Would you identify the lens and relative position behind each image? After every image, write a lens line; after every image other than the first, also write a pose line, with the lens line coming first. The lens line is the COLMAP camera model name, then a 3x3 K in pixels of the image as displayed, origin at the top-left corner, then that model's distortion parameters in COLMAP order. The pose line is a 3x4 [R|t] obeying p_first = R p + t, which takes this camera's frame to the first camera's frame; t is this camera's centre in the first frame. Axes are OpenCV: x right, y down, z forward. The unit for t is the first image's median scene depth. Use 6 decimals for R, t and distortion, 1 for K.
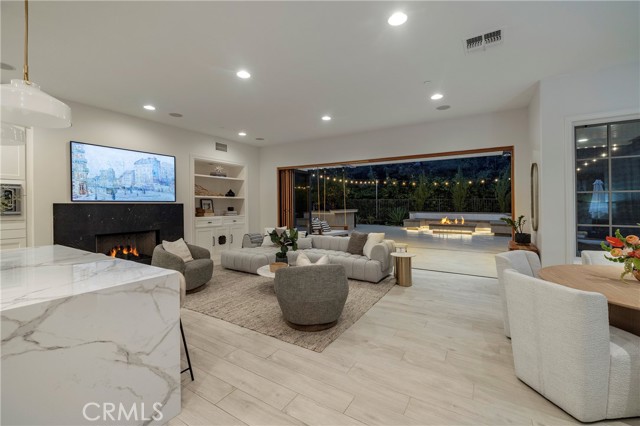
lens RADIAL K [[274.3, 0, 320.5], [0, 274.3, 219.9], [0, 0, 1]] dist [-0.000869, 0.000319]
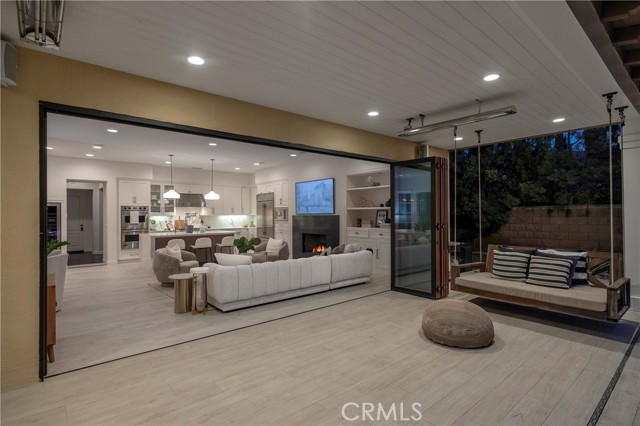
lens RADIAL K [[325.6, 0, 320.9], [0, 325.6, 212.2], [0, 0, 1]] dist [-0.000050, -0.000011]
pose [[-0.282797, -0.003230, -0.959174, 0.915159], [-0.046424, 0.998868, 0.010324, -0.085135], [0.958056, 0.047448, -0.282627, 1.359510]]
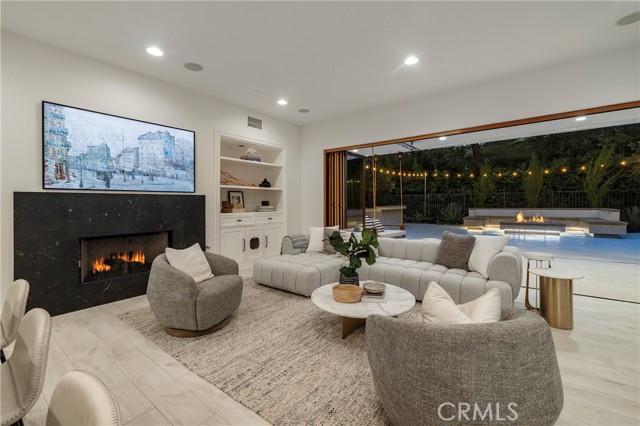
lens RADIAL K [[274.3, 0, 322.4], [0, 274.3, 205.8], [0, 0, 1]] dist [-0.000869, 0.000319]
pose [[0.995477, -0.008315, -0.094636, -0.113841], [0.003737, 0.998819, -0.048448, 0.007304], [0.094927, 0.047876, 0.994332, 0.294183]]
